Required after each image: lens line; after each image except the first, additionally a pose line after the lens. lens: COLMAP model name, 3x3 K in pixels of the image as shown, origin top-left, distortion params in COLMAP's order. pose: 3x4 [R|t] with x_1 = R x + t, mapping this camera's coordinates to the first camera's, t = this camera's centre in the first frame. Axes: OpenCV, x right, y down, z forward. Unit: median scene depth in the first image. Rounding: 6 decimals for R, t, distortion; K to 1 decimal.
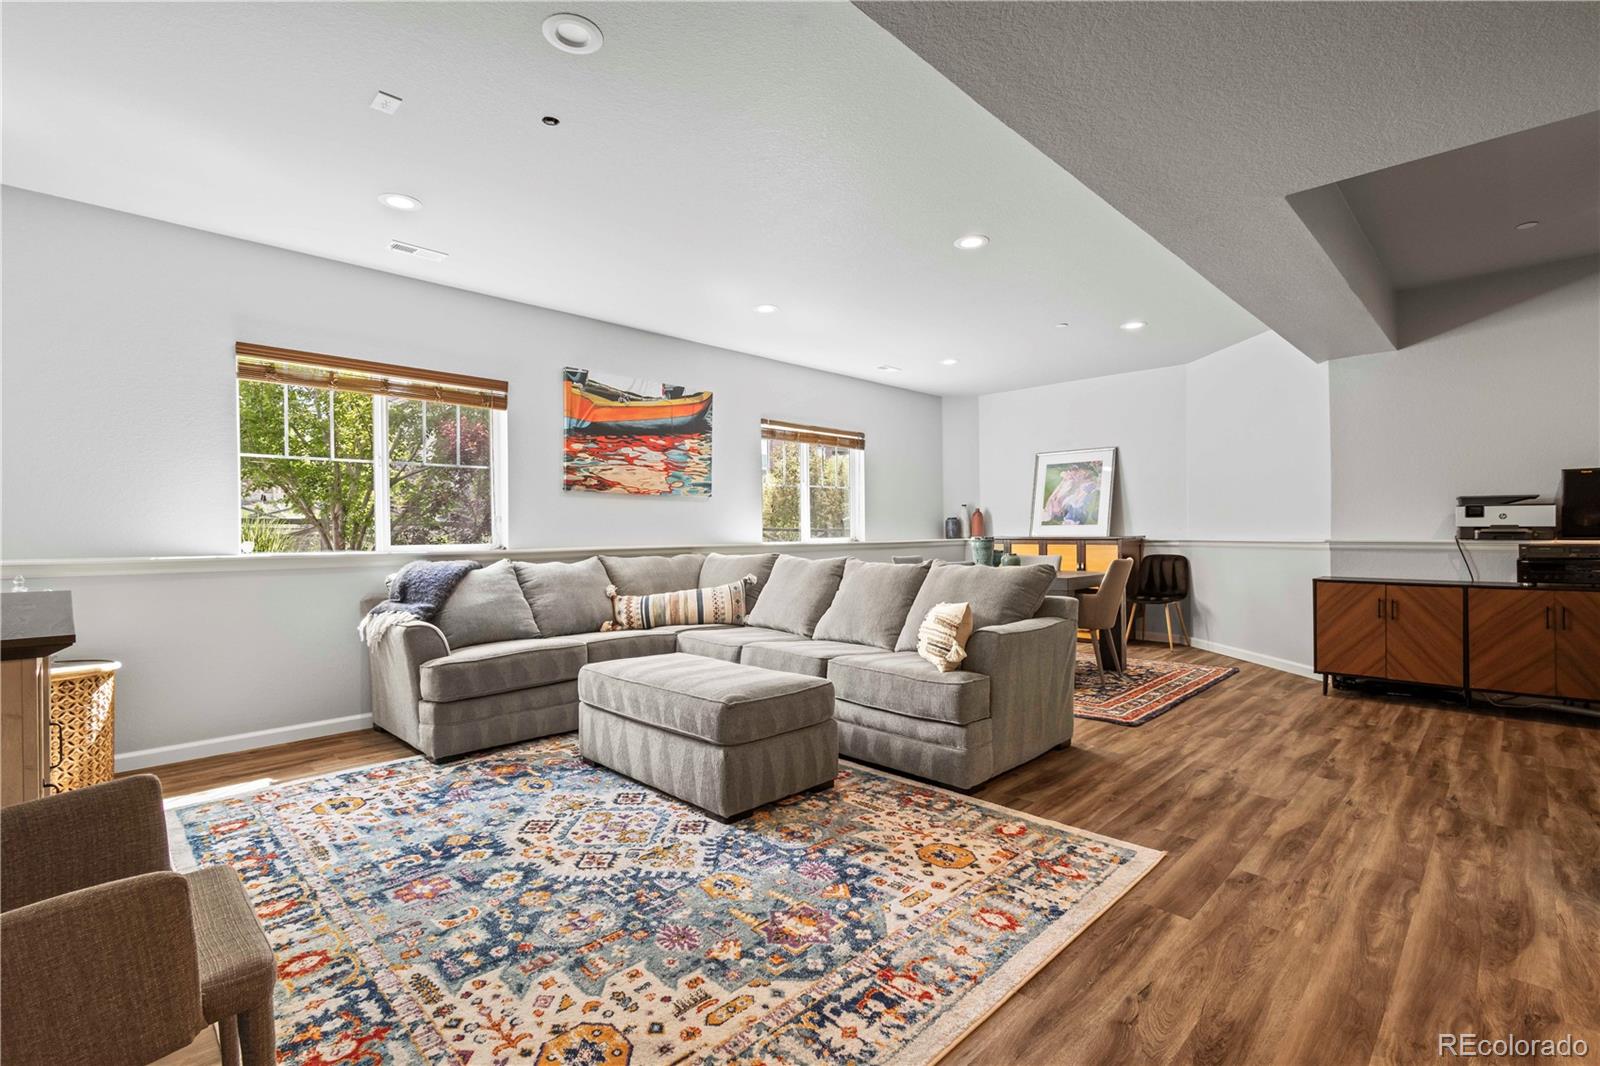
lens RADIAL K [[732.7, 0, 796.4], [0, 732.7, 532.2], [0, 0, 1]] dist [0.008591, -0.003948]
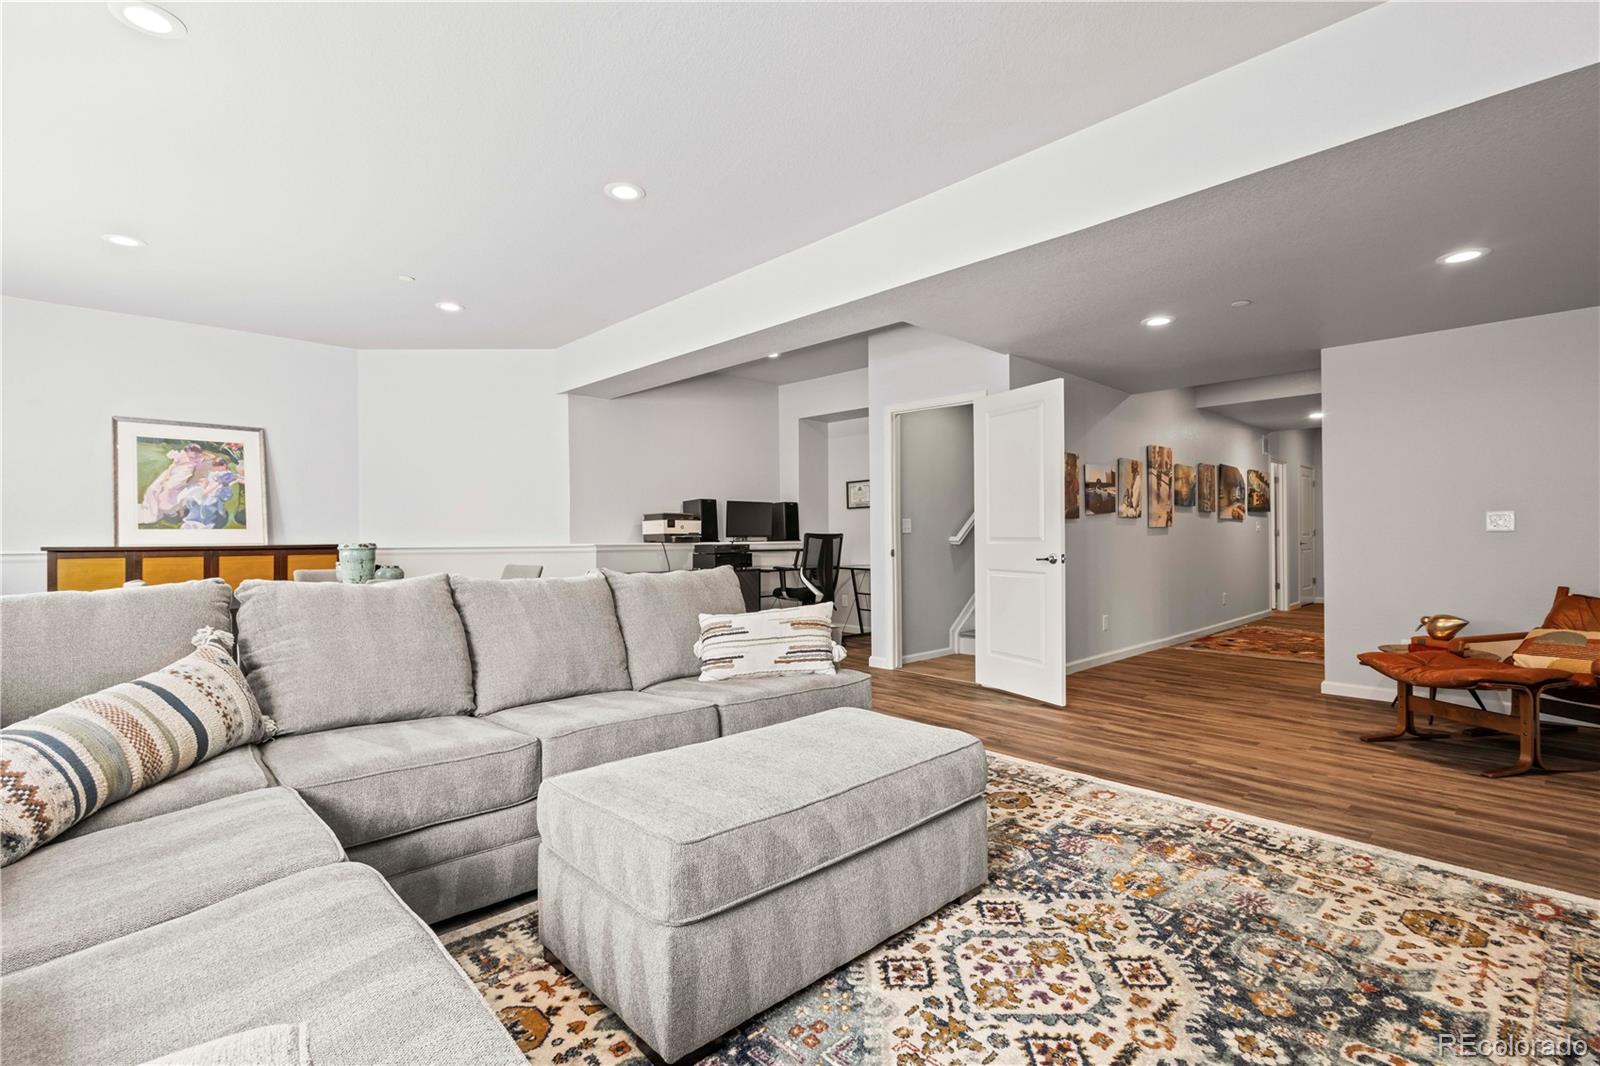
lens RADIAL K [[732.7, 0, 794.8], [0, 732.7, 537.2], [0, 0, 1]] dist [0.008591, -0.003948]
pose [[0.032494, 0.002970, 0.999468, -1.093832], [0.004237, 0.999986, -0.003110, 0.010671], [-0.999463, 0.004336, 0.032481, 1.409253]]
